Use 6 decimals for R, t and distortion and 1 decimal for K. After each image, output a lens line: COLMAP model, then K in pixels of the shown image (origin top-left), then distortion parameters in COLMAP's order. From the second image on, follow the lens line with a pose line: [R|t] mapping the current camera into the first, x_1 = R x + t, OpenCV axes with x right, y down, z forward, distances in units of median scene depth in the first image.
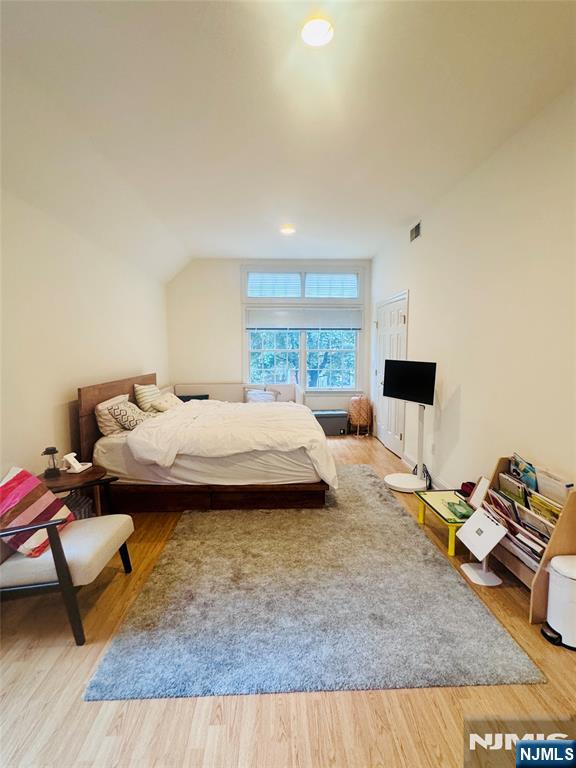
lens RADIAL K [[378.4, 0, 289.5], [0, 378.4, 379.9], [0, 0, 1]] dist [-0.003823, -0.001485]
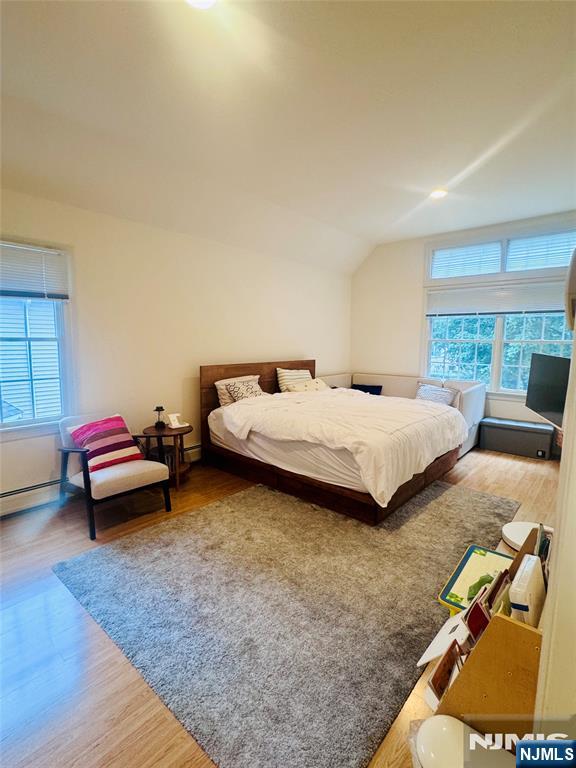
lens RADIAL K [[378.4, 0, 289.5], [0, 378.4, 379.9], [0, 0, 1]] dist [-0.003823, -0.001485]
pose [[0.716896, 0.080430, -0.692526, 0.526763], [-0.066505, 0.996683, 0.046910, -0.011049], [0.694001, 0.012426, 0.719866, 0.272281]]
